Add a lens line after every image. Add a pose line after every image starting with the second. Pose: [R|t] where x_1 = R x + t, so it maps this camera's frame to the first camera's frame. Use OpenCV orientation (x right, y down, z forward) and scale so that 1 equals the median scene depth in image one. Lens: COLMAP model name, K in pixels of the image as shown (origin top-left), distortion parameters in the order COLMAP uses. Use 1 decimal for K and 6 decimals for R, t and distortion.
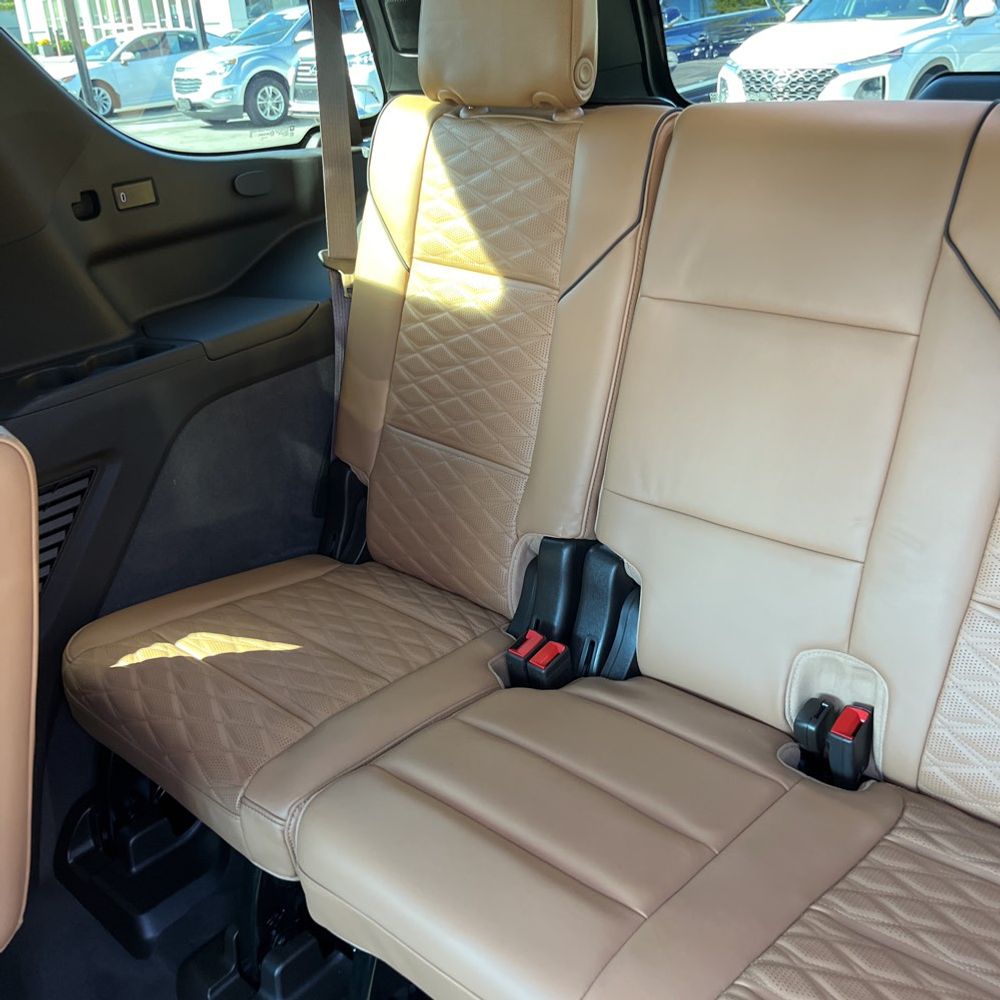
lens RADIAL K [[959.8, 0, 501.8], [0, 959.8, 471.7], [0, 0, 1]] dist [0.035489, -0.048550]
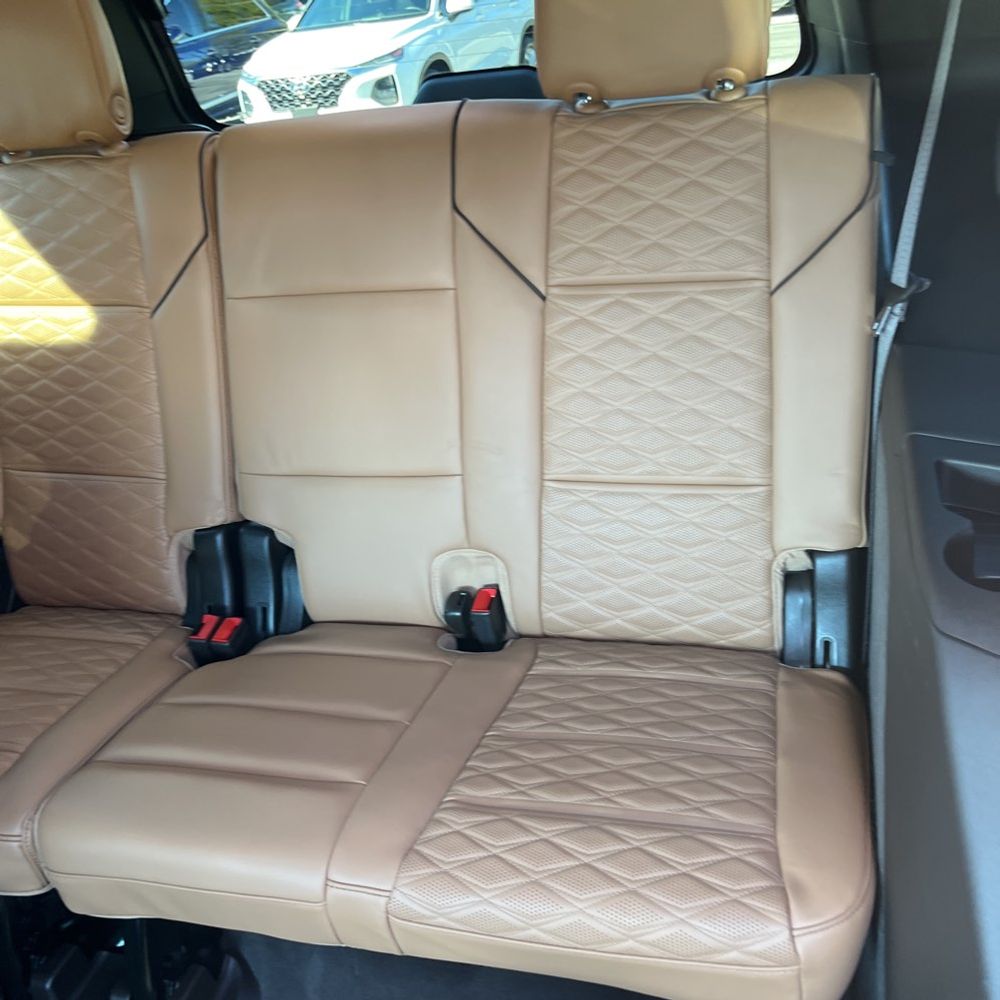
lens RADIAL K [[959.8, 0, 501.8], [0, 959.8, 471.7], [0, 0, 1]] dist [0.035489, -0.048550]
pose [[0.894571, -0.246063, 0.373090, -0.036305], [0.249502, 0.967553, 0.039889, 0.046866], [-0.370800, 0.057404, 0.926937, -0.148729]]
